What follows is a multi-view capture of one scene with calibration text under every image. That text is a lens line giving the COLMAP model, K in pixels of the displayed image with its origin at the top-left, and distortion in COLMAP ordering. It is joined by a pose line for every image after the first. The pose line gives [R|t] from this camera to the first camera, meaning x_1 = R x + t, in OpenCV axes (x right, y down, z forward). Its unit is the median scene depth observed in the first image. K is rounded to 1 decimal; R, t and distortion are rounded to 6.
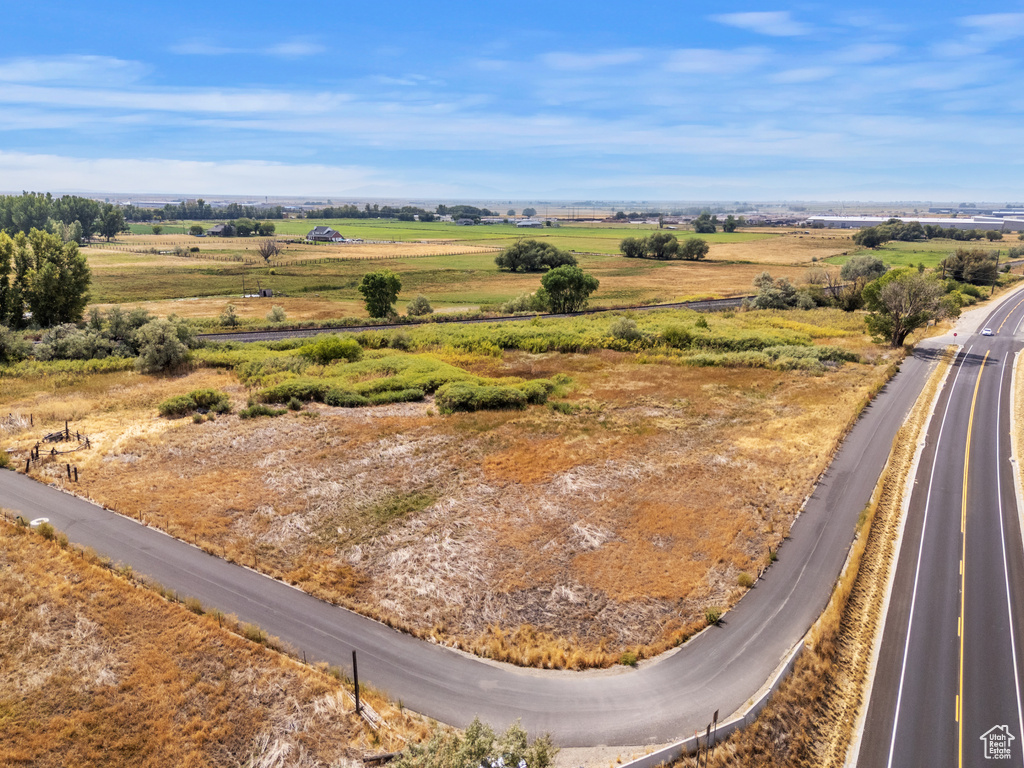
lens RADIAL K [[752.9, 0, 509.0], [0, 752.9, 386.5], [0, 0, 1]] dist [0.065102, -0.055023]
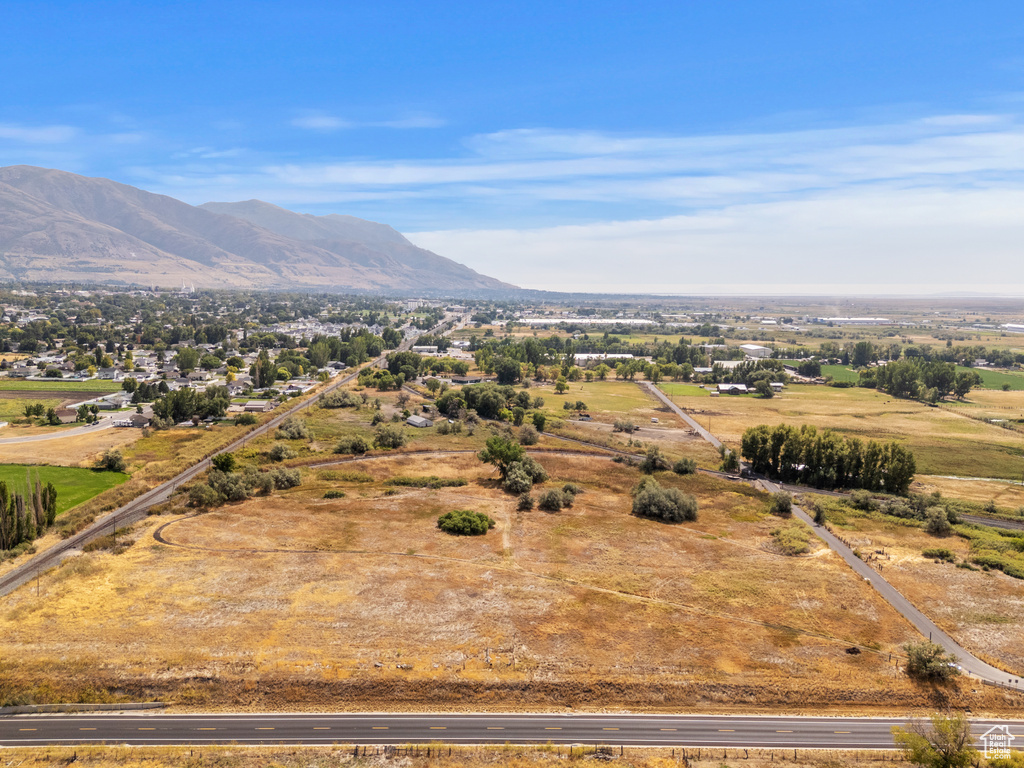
lens RADIAL K [[752.9, 0, 513.7], [0, 752.9, 377.6], [0, 0, 1]] dist [0.065102, -0.055023]
pose [[0.512089, 0.093229, -0.853858, 0.810216], [-0.210369, 0.977429, -0.019444, -0.174133], [0.832773, 0.189582, 0.520143, -1.300710]]
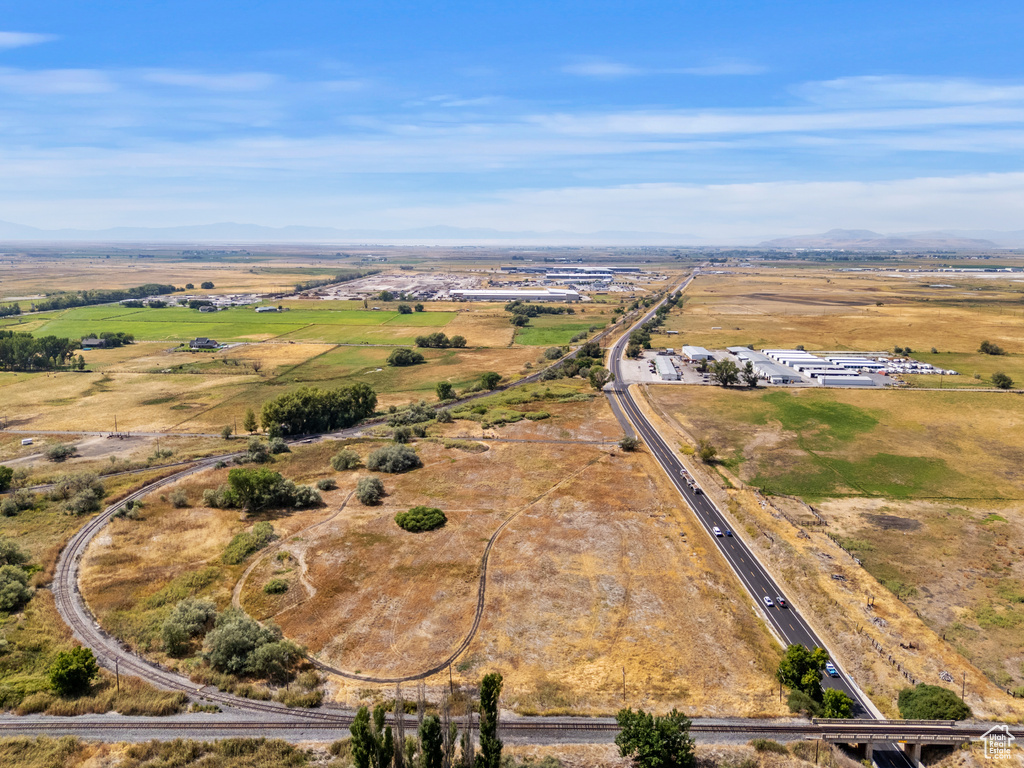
lens RADIAL K [[752.9, 0, 512.4], [0, 752.9, 379.4], [0, 0, 1]] dist [0.065102, -0.055023]
pose [[0.858855, -0.098763, 0.502608, -2.204371], [0.128338, 0.991428, -0.024487, -0.106252], [-0.495881, 0.085534, 0.864168, -2.487251]]
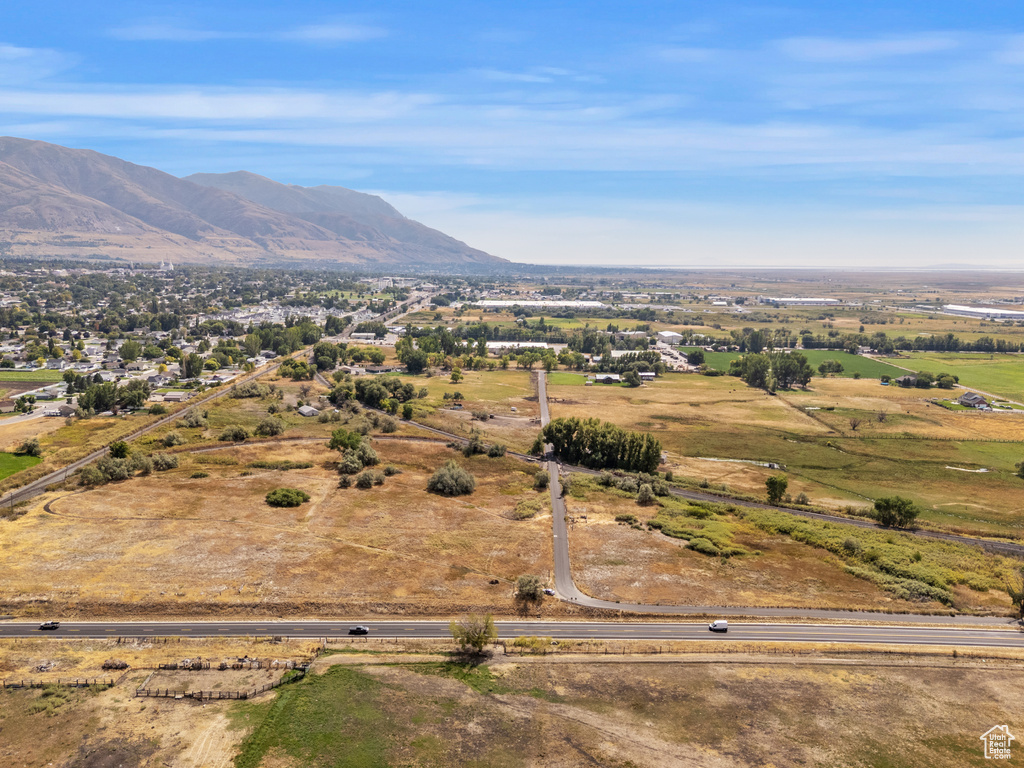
lens RADIAL K [[752.9, 0, 512.8], [0, 752.9, 378.9], [0, 0, 1]] dist [0.065102, -0.055023]
pose [[0.516423, 0.126997, -0.846865, 1.818946], [-0.211359, 0.977249, 0.017662, -0.472751], [0.829841, 0.169871, 0.531515, -1.081177]]
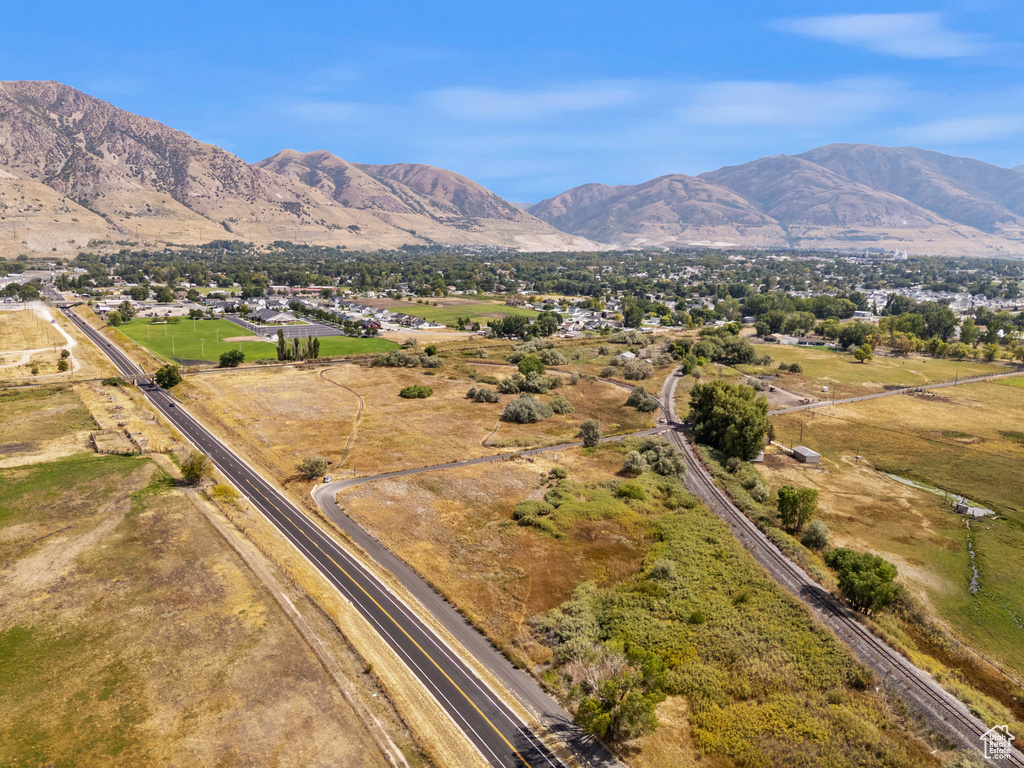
lens RADIAL K [[752.9, 0, 513.6], [0, 752.9, 382.3], [0, 0, 1]] dist [0.065102, -0.055023]
pose [[-0.426994, 0.139950, -0.893359, 1.825803], [-0.240455, 0.934808, 0.261372, -0.865595], [0.871698, 0.326417, -0.365505, 1.635391]]
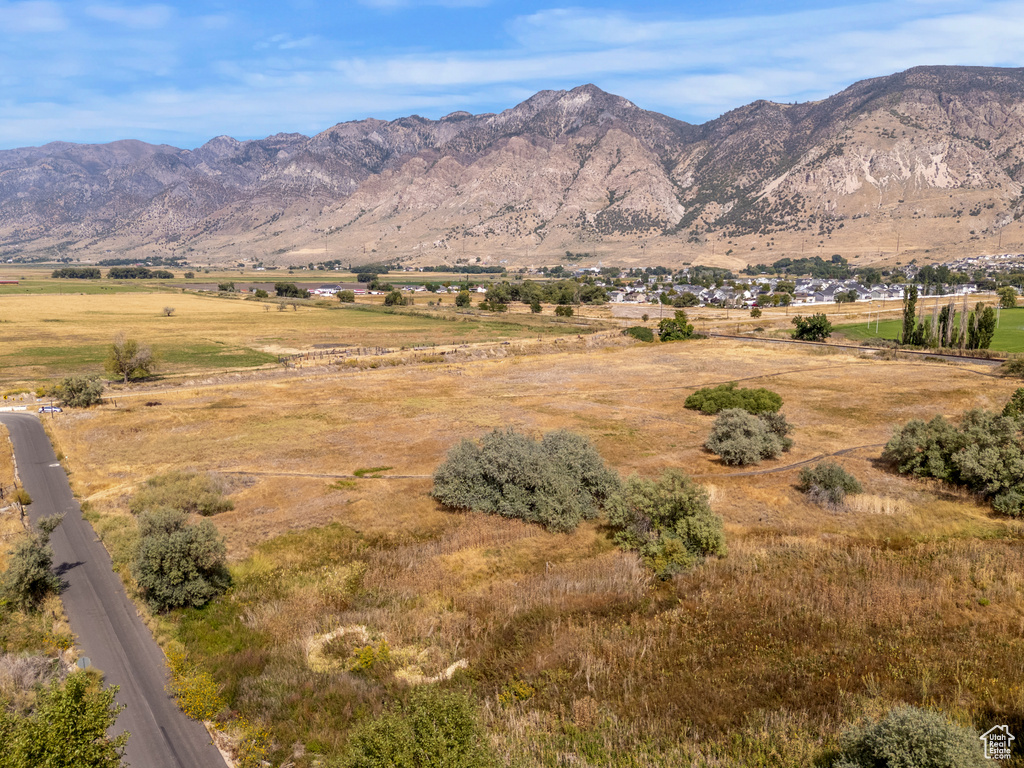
lens RADIAL K [[752.9, 0, 516.2], [0, 752.9, 388.1], [0, 0, 1]] dist [0.065102, -0.055023]
pose [[-0.931578, -0.077282, 0.355231, -1.357560], [0.071310, 0.919315, 0.387008, -0.361954], [-0.356478, 0.385860, -0.850903, 1.257630]]
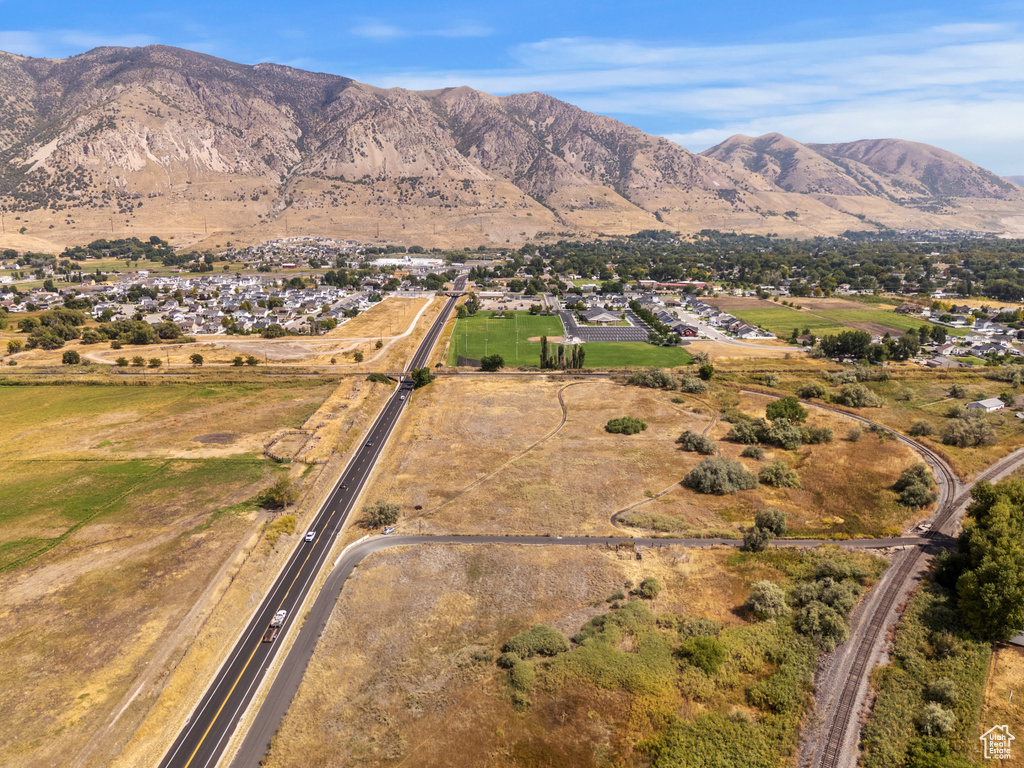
lens RADIAL K [[752.9, 0, 514.2], [0, 752.9, 388.8], [0, 0, 1]] dist [0.065102, -0.055023]
pose [[-0.848428, 0.089215, -0.521738, 0.747634], [-0.149169, 0.905441, 0.397399, -1.044157], [0.507857, 0.414991, -0.754893, 1.932864]]
